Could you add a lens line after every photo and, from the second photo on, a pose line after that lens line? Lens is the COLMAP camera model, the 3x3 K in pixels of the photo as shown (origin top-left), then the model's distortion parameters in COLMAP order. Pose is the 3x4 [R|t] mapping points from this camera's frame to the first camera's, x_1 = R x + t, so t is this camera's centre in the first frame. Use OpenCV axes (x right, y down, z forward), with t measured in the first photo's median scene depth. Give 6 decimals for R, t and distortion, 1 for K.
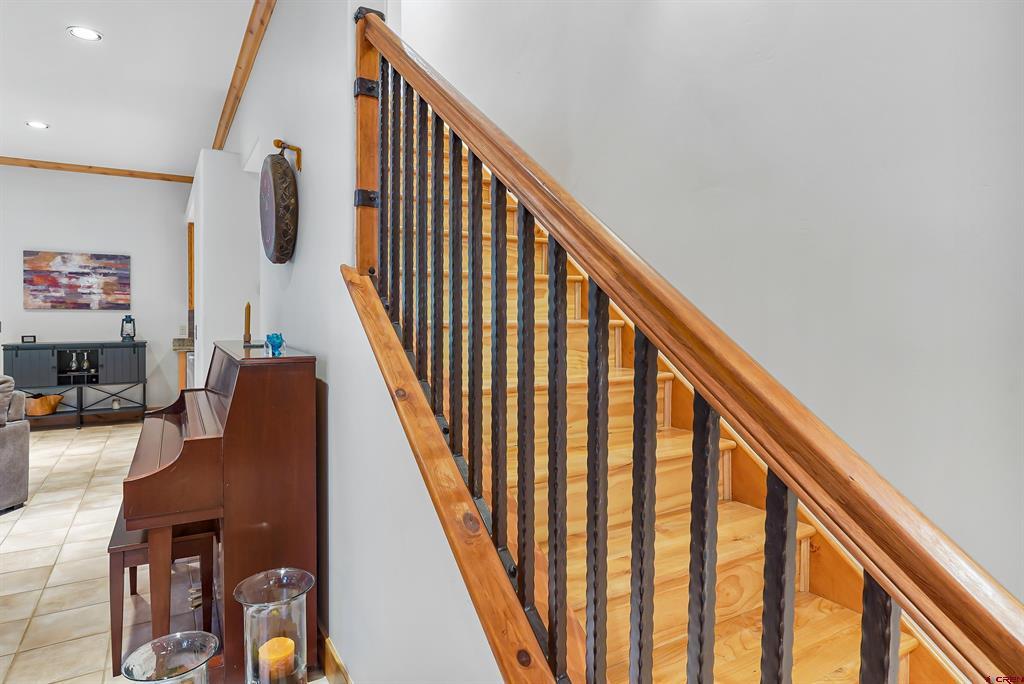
lens RADIAL K [[578.2, 0, 511.1], [0, 578.2, 321.6], [0, 0, 1]] dist [-0.004305, -0.001225]
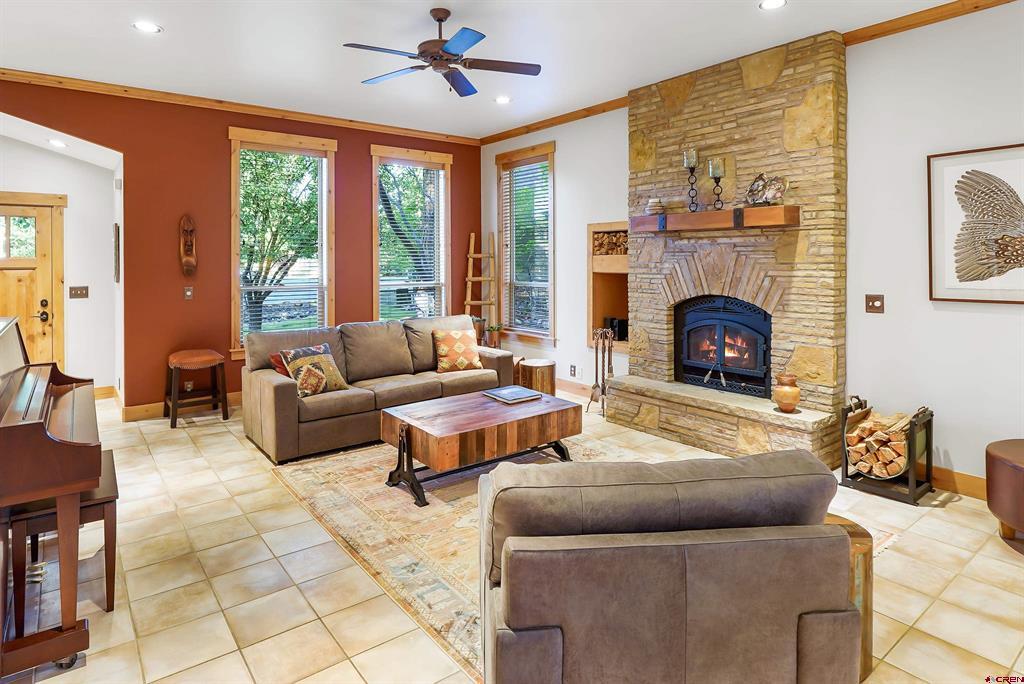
lens RADIAL K [[570.9, 0, 512.5], [0, 570.9, 263.8], [0, 0, 1]] dist [-0.013385, 0.007631]
pose [[-0.992893, -0.000723, -0.119011, -0.477019], [-0.003152, 0.999791, 0.020224, -0.033758], [0.118972, 0.020455, -0.992687, 0.790210]]
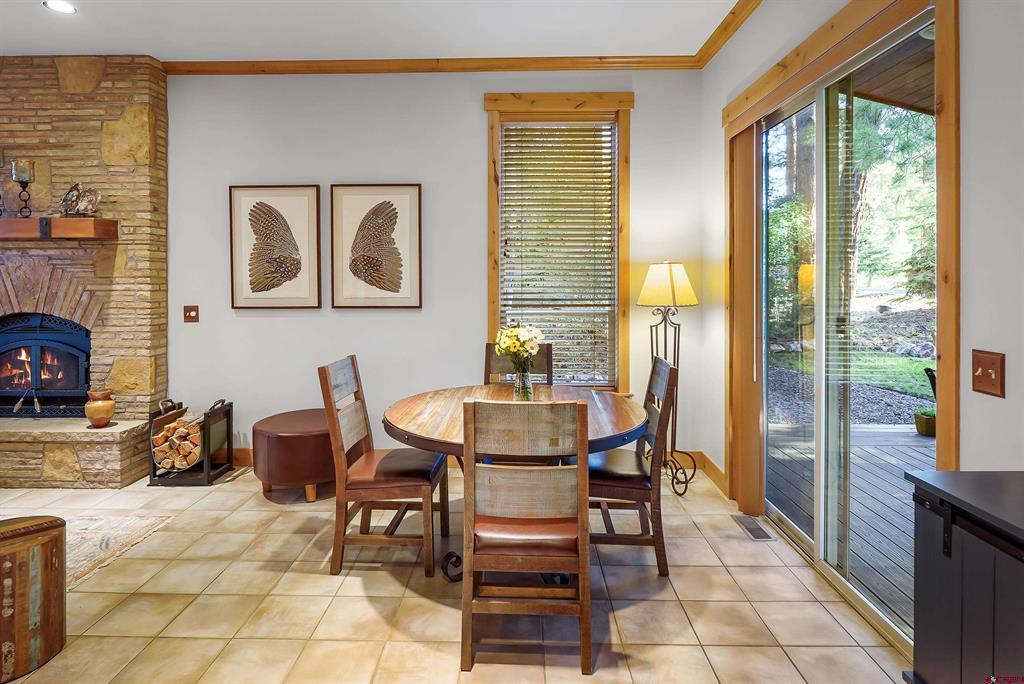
lens RADIAL K [[570.9, 0, 496.8], [0, 570.9, 281.7], [0, 0, 1]] dist [-0.013385, 0.007631]
pose [[-0.542218, 0.000111, -0.840238, -0.562299], [-0.015633, 0.999826, 0.010220, -0.030609], [0.840093, 0.018677, -0.542121, 0.898955]]
